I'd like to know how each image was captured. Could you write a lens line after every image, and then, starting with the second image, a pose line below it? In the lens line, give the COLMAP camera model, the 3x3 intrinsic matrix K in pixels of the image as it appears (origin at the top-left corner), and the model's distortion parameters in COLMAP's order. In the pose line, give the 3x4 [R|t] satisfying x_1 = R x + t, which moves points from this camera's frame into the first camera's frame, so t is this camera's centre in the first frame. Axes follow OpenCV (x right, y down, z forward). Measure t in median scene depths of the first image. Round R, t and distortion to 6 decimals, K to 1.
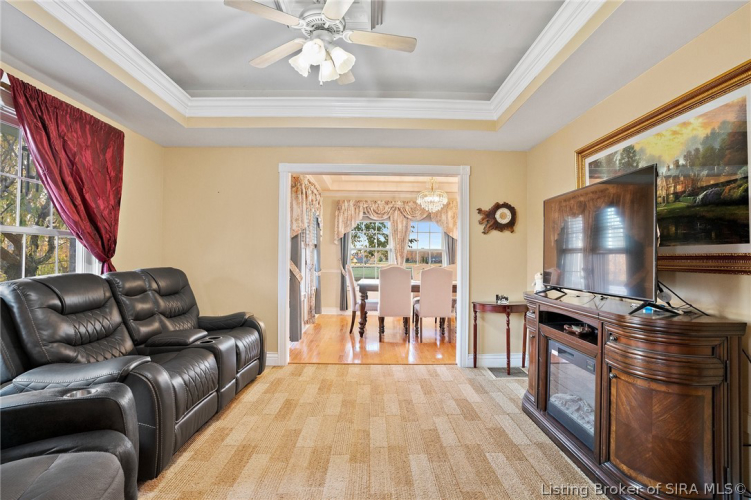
lens RADIAL K [[371.1, 0, 375.5], [0, 371.1, 250.0], [0, 0, 1]] dist [-0.067979, 0.033177]
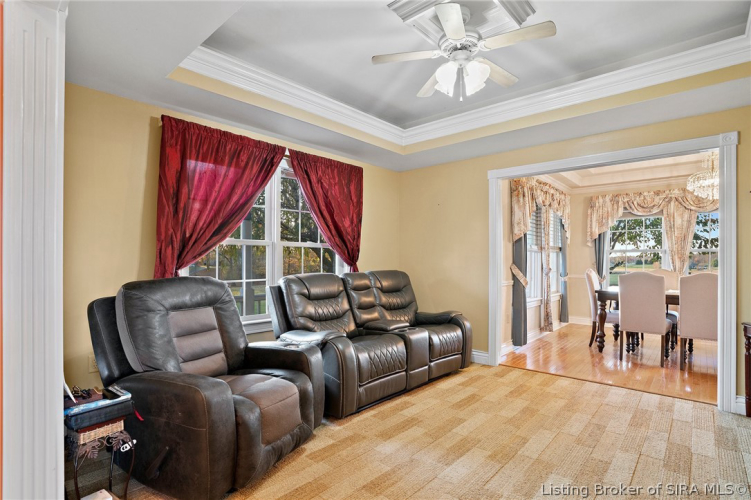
lens RADIAL K [[374.7, 0, 375.4], [0, 374.7, 257.9], [0, 0, 1]] dist [-0.101600, 0.066054]
pose [[0.737792, -0.012369, -0.674915, 0.276405], [0.017826, 0.999840, 0.001164, 0.004138], [0.674793, -0.012890, 0.737895, 0.019046]]
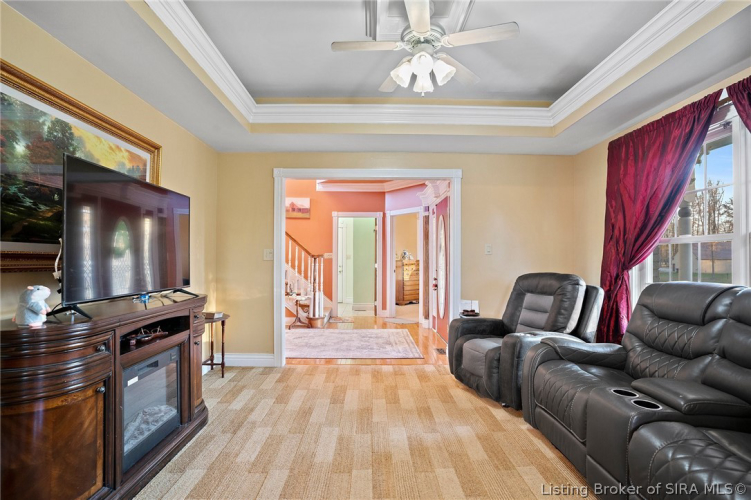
lens RADIAL K [[371.1, 0, 375.5], [0, 371.1, 250.0], [0, 0, 1]] dist [-0.067979, 0.033177]
pose [[-0.999886, -0.013738, -0.006232, -0.007973], [-0.013446, 0.998905, -0.044808, 0.026453], [0.006841, -0.044719, -0.998976, 1.435771]]
